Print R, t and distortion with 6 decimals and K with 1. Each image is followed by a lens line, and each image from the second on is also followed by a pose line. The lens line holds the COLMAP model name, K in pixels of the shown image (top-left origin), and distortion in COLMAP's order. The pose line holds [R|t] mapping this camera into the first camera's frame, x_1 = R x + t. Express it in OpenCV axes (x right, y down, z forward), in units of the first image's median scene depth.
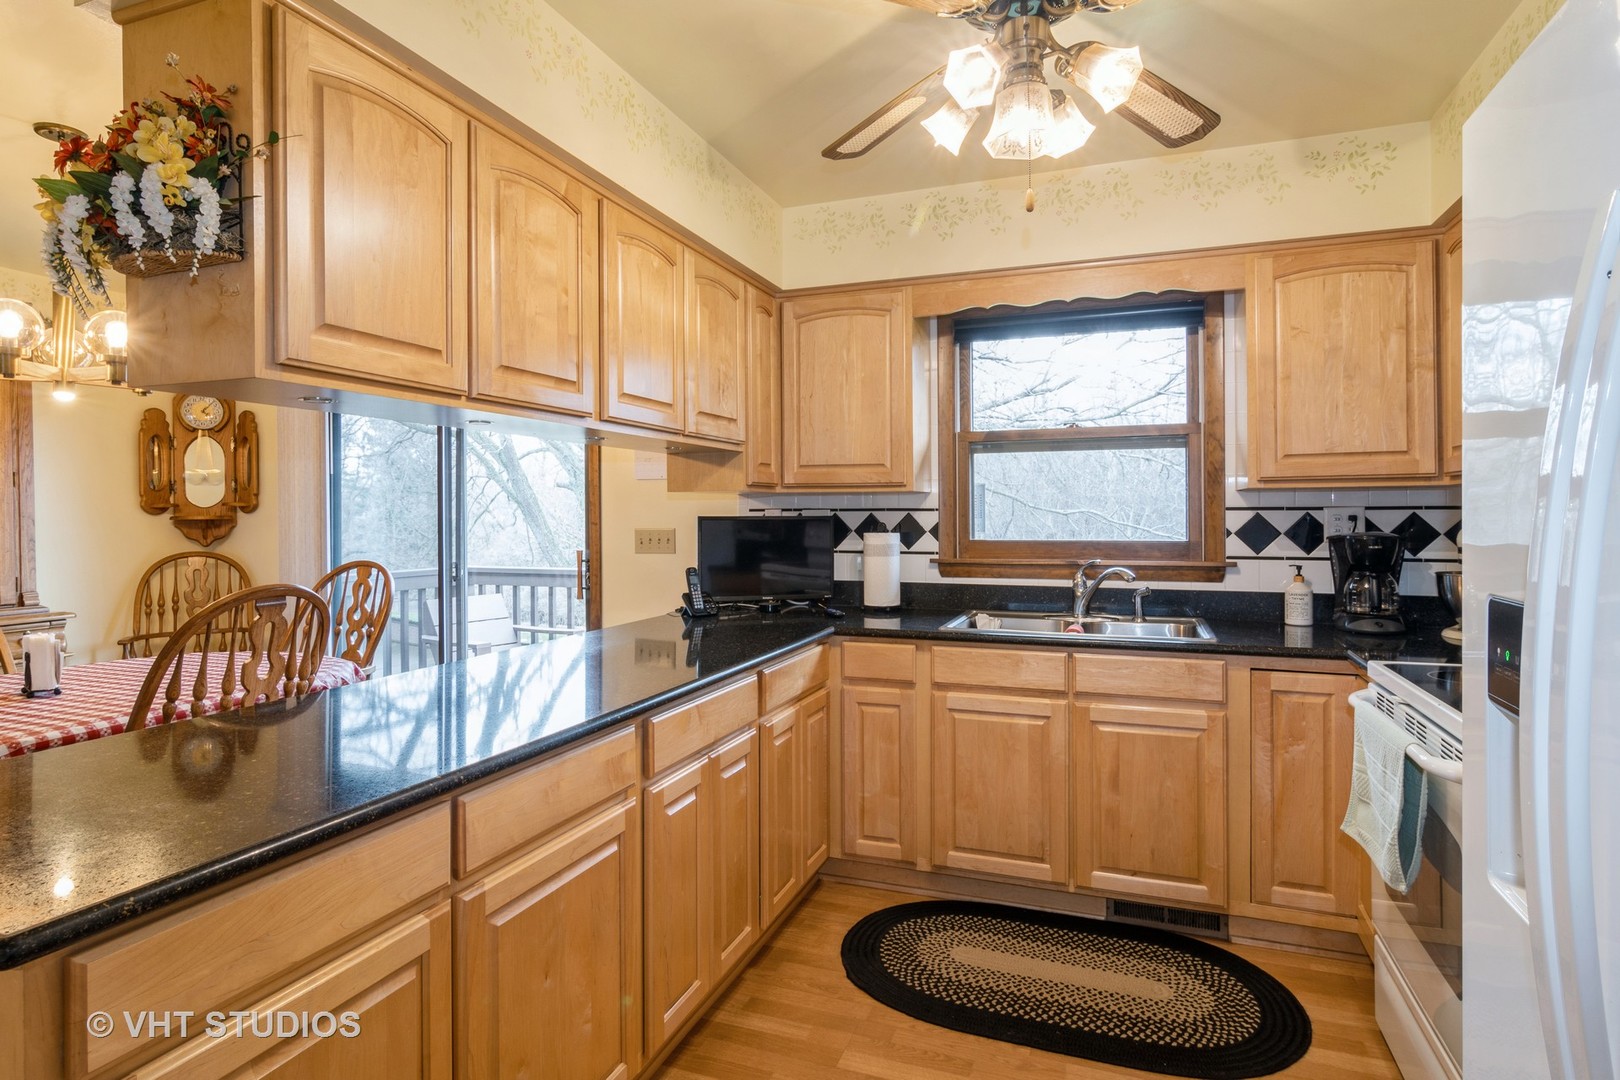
lens RADIAL K [[874.6, 0, 800.1], [0, 874.6, 521.2], [0, 0, 1]] dist [-0.005417, 0.004931]
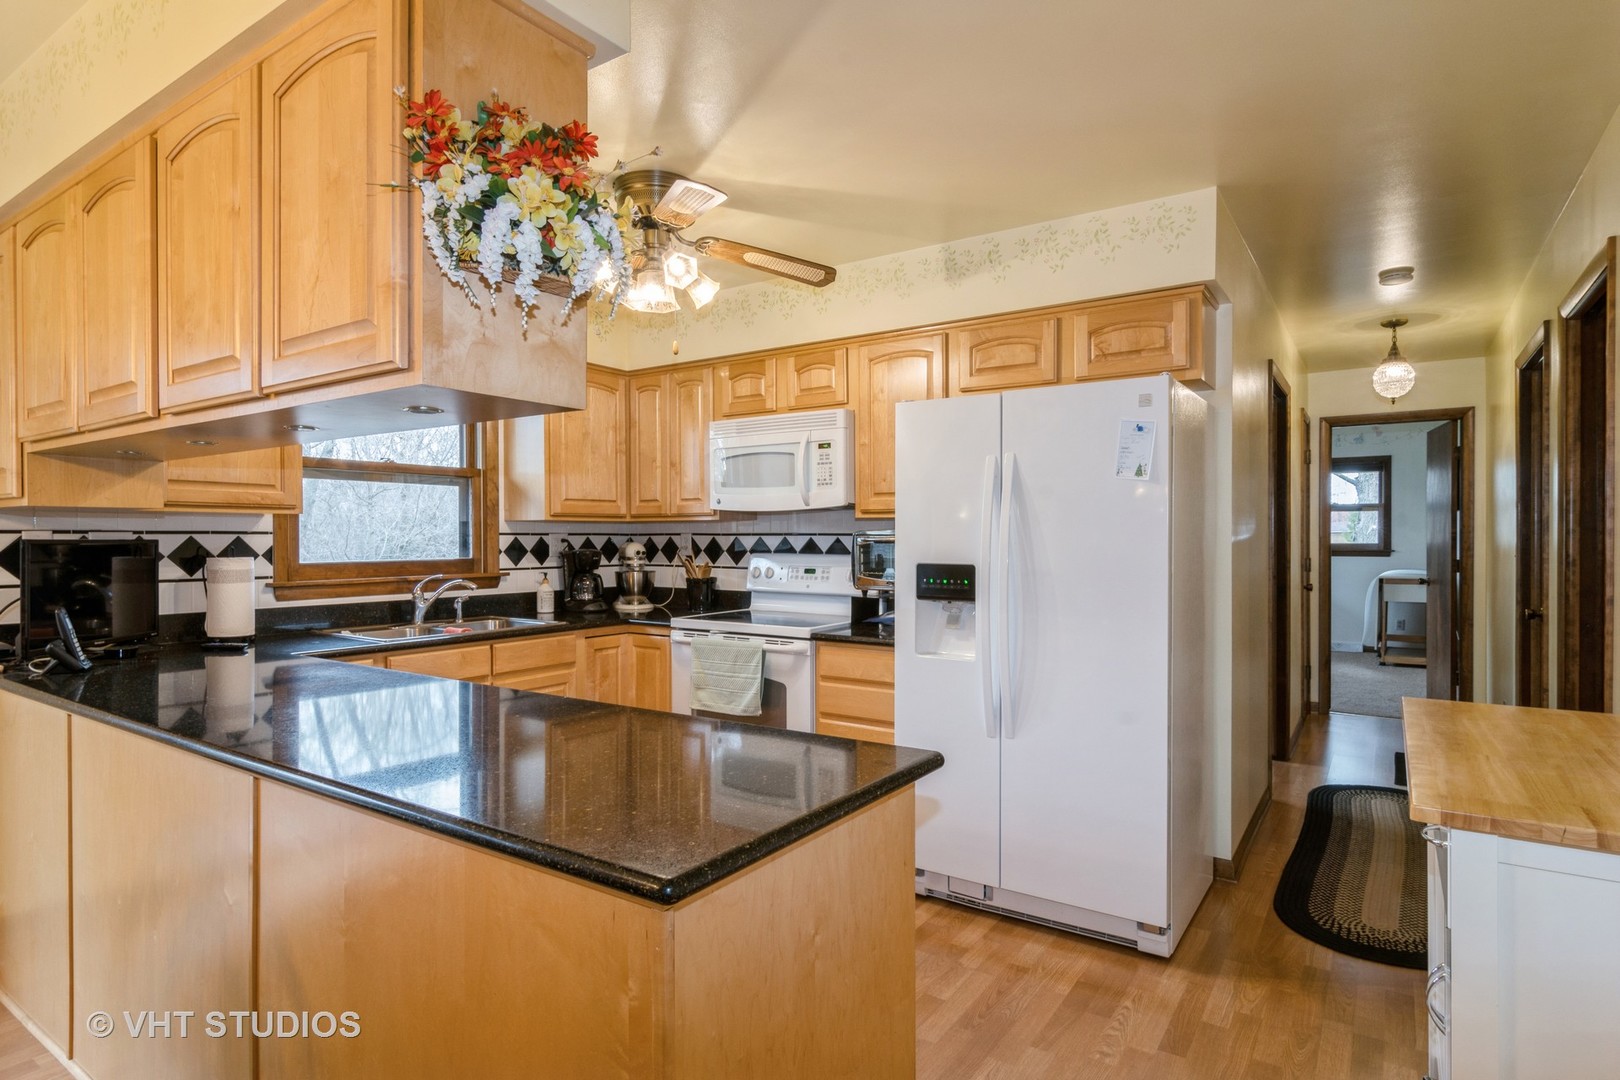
lens RADIAL K [[874.6, 0, 812.0], [0, 874.6, 544.9], [0, 0, 1]] dist [-0.005417, 0.004931]
pose [[0.222017, -0.006336, 0.975022, -0.810786], [0.007604, 0.999960, 0.004767, 0.000206], [-0.975013, 0.006356, 0.222056, 0.236659]]
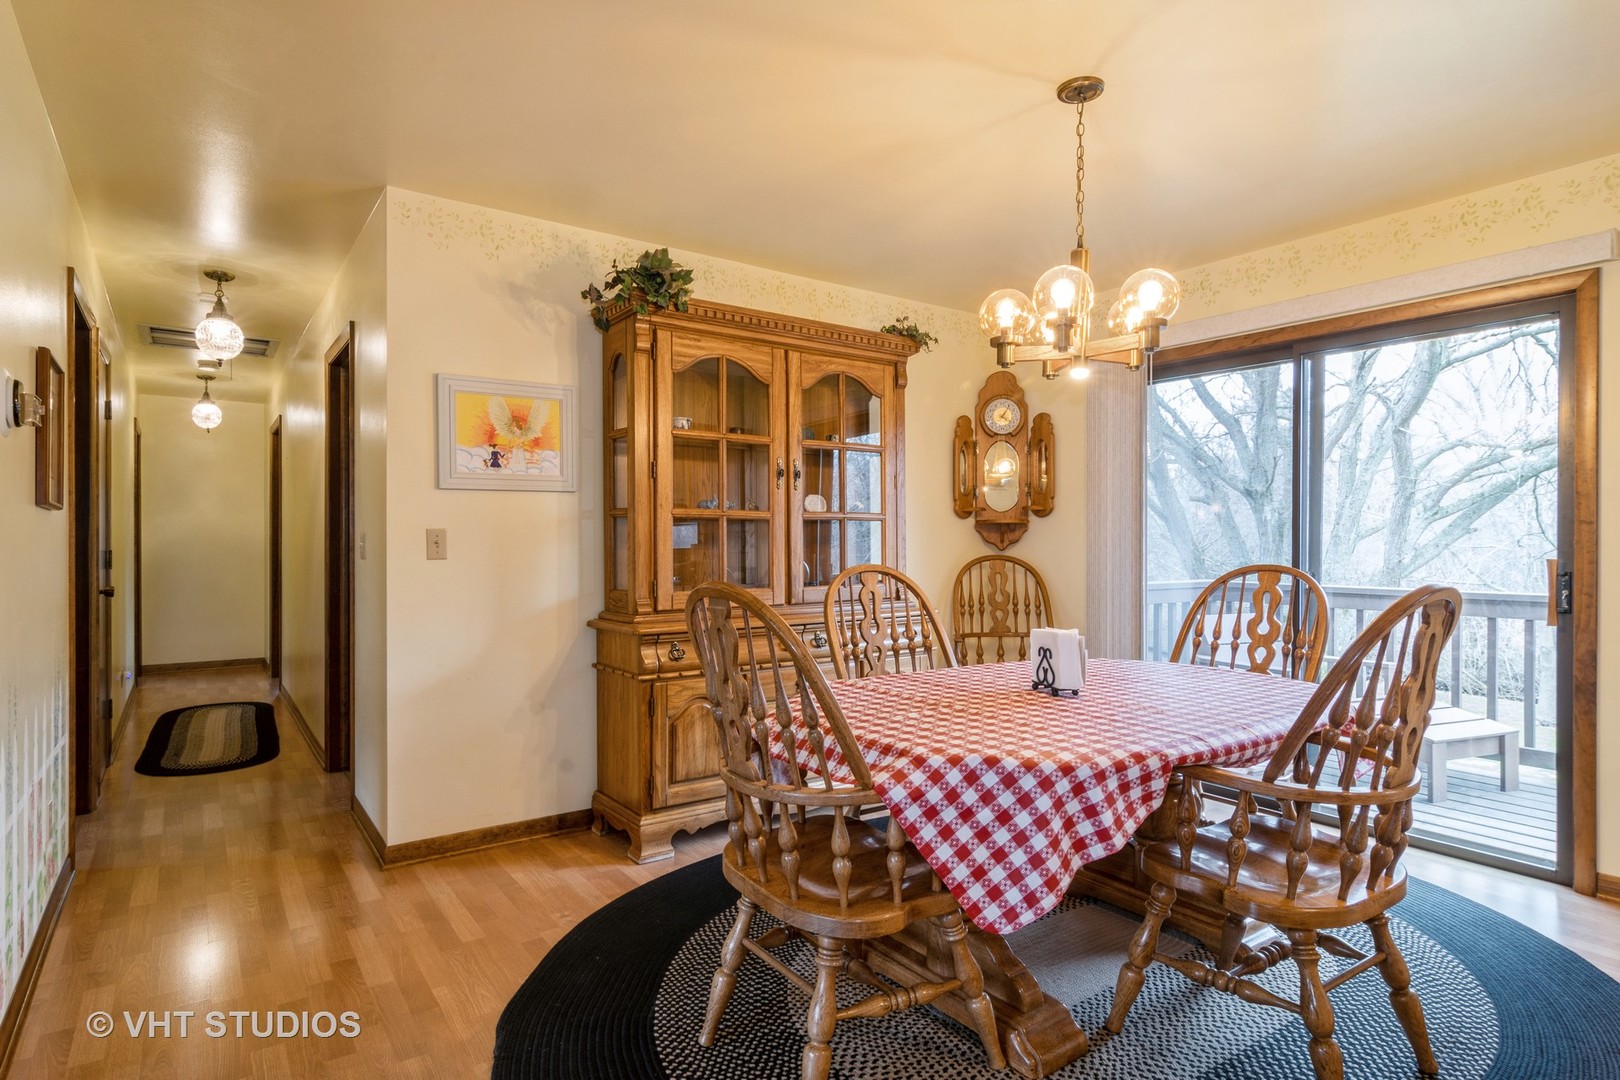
lens RADIAL K [[874.6, 0, 809.0], [0, 874.6, 543.7], [0, 0, 1]] dist [-0.005417, 0.004931]
pose [[0.828588, 0.010010, -0.559769, -0.517552], [-0.009438, 0.999948, 0.003911, 0.033867], [0.559779, 0.002043, 0.828639, 0.065252]]
